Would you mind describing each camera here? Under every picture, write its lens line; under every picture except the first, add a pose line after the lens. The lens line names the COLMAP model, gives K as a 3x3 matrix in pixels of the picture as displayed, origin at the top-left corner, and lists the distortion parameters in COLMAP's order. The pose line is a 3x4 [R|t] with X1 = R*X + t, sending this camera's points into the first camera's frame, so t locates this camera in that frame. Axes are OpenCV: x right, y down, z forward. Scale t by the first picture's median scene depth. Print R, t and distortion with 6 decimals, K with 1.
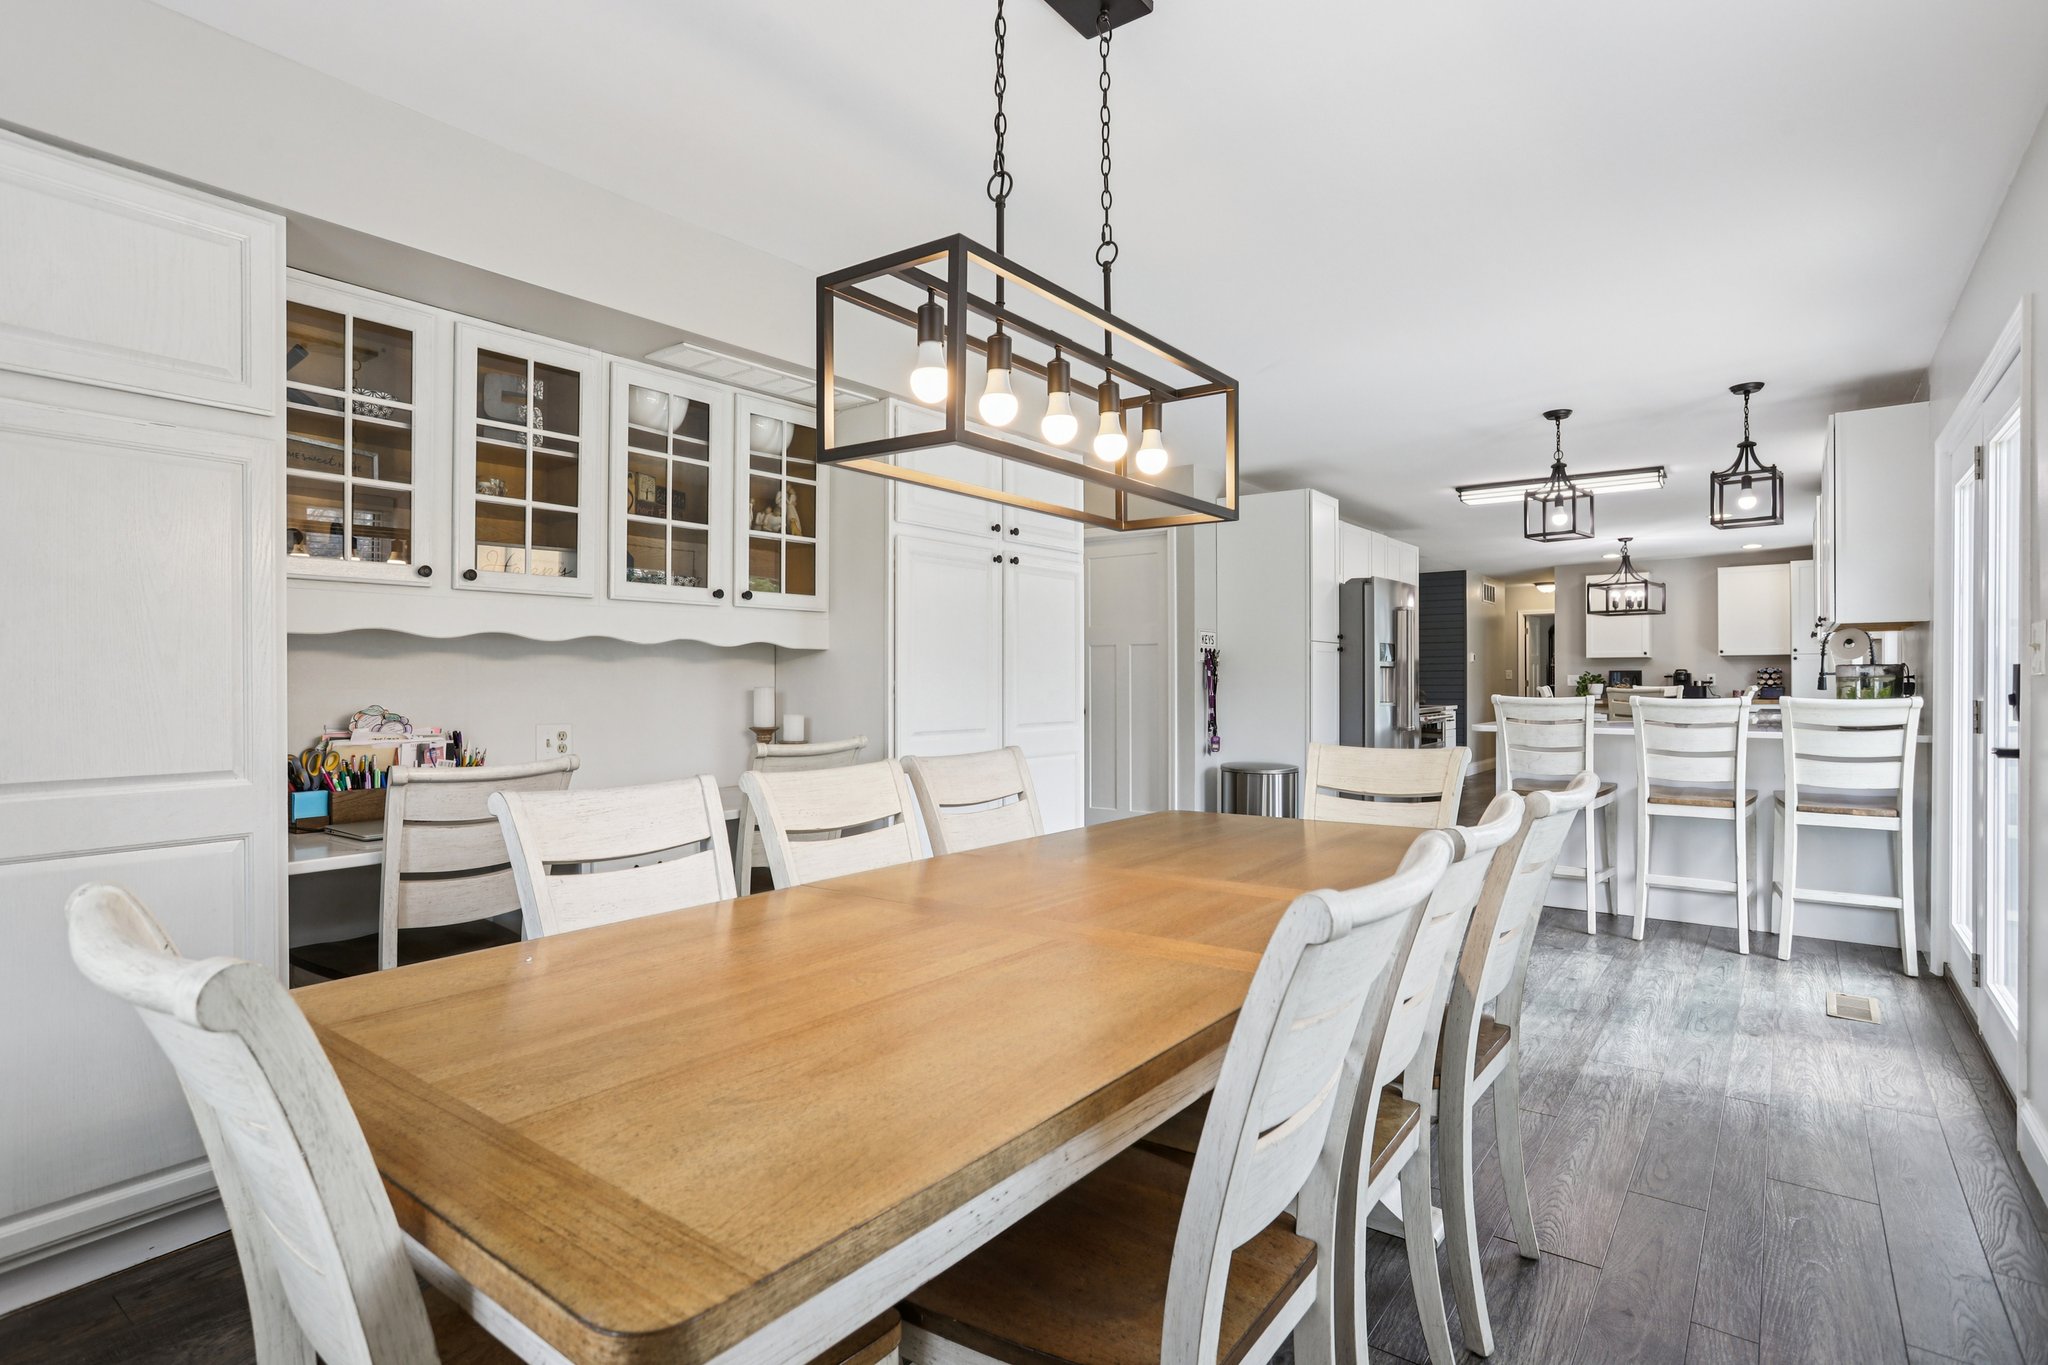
lens RADIAL K [[1039.7, 0, 980.2], [0, 1039.7, 674.7], [0, 0, 1]] dist [-0.061682, 0.029881]
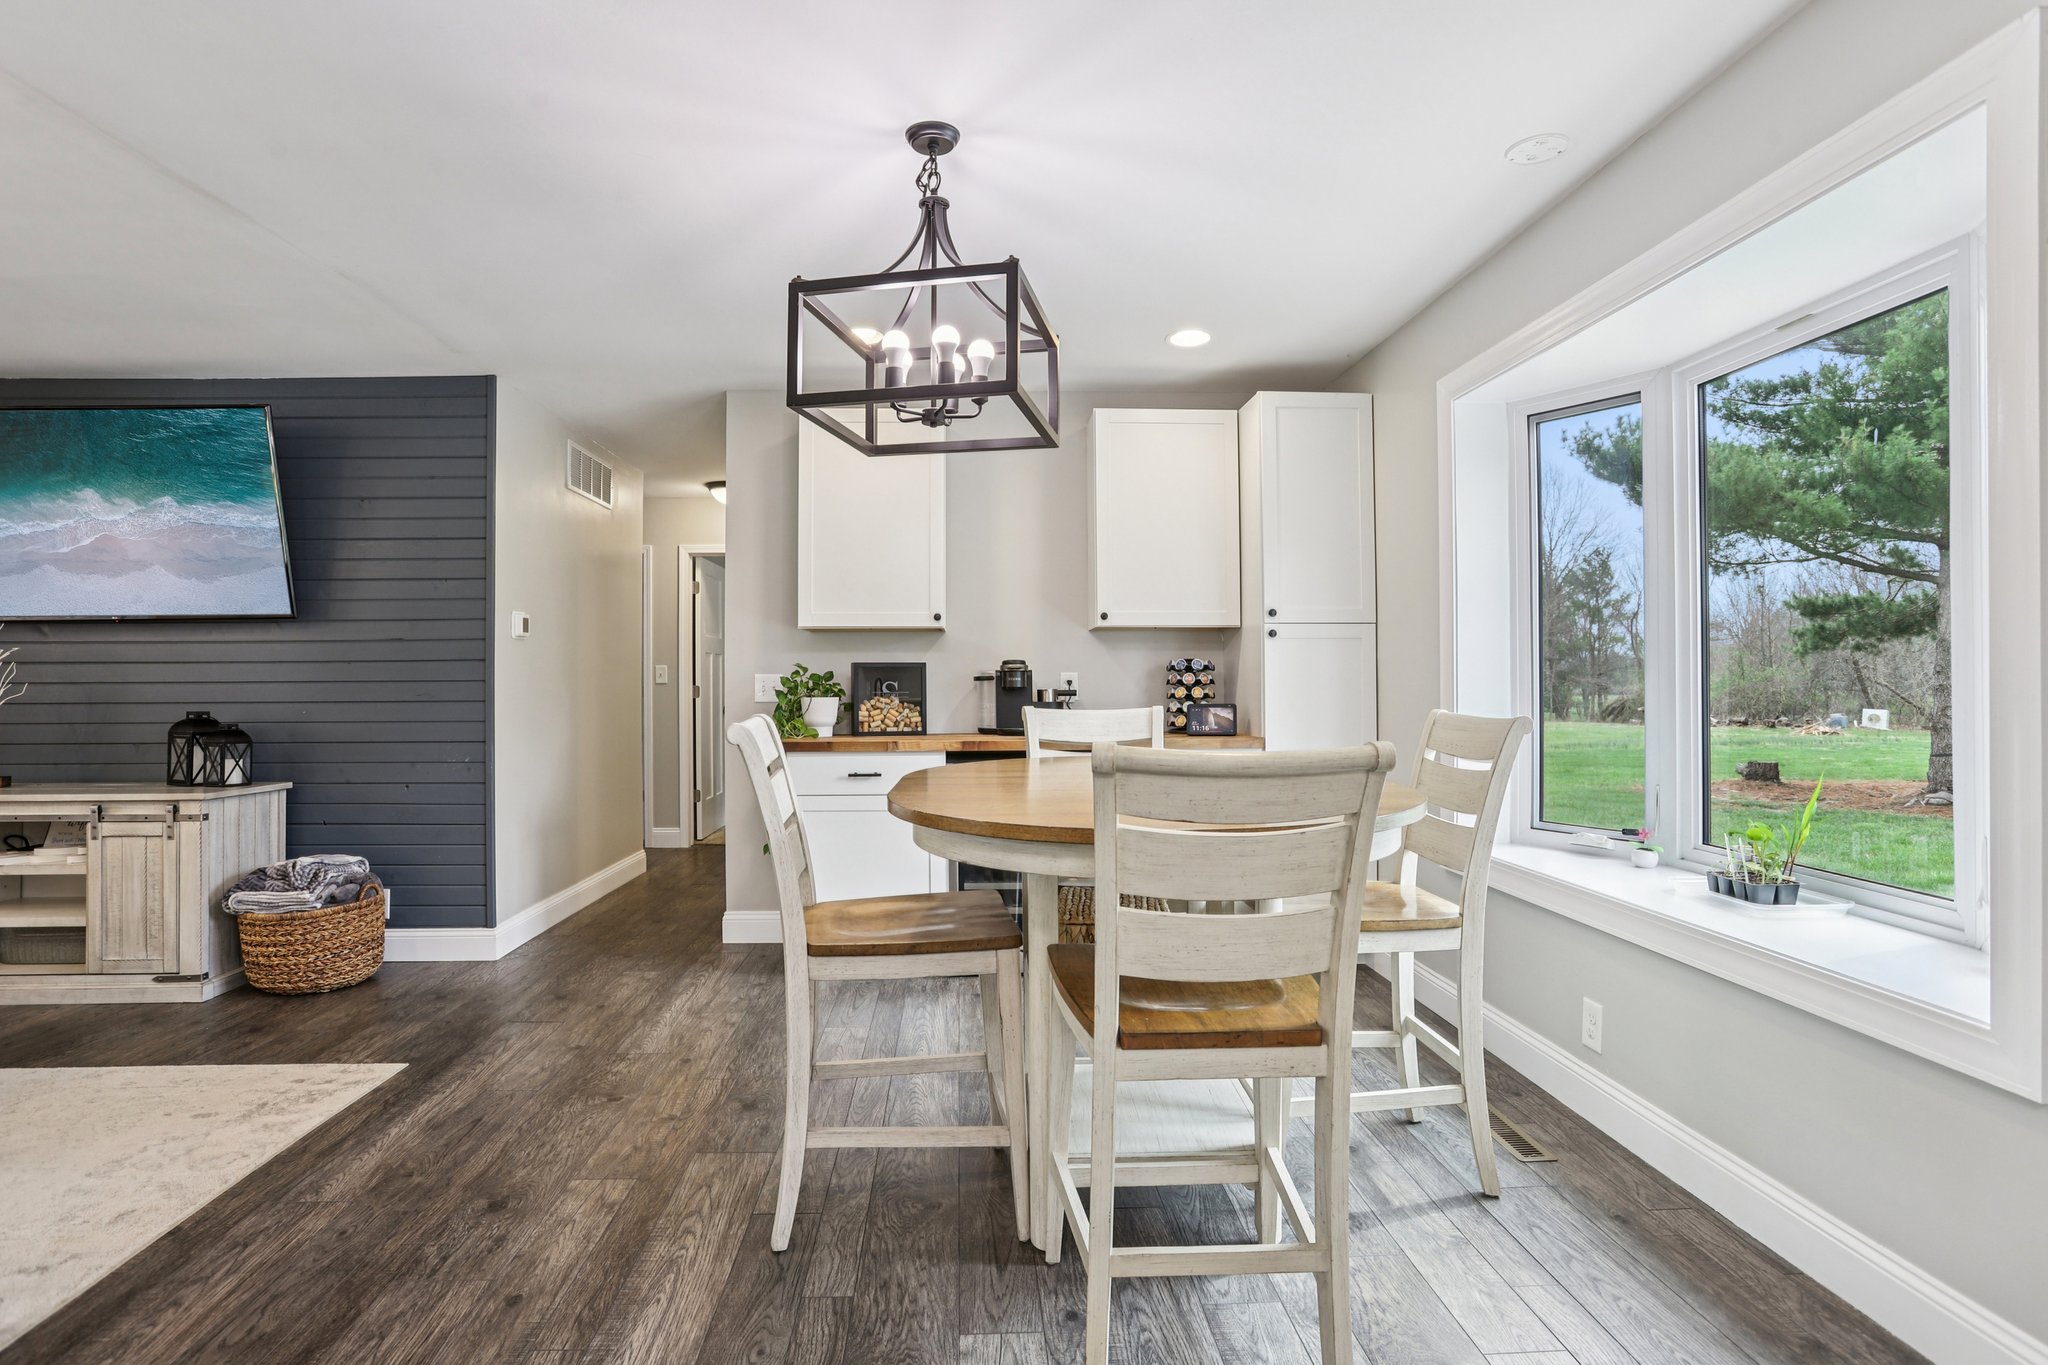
lens RADIAL K [[1039.7, 0, 993.1], [0, 1039.7, 669.6], [0, 0, 1]] dist [-0.061682, 0.029881]
pose [[0.756082, 0.010513, 0.654392, 0.481974], [-0.003131, 0.999918, -0.012447, 0.003900], [-0.654469, 0.007362, 0.756053, 0.803850]]
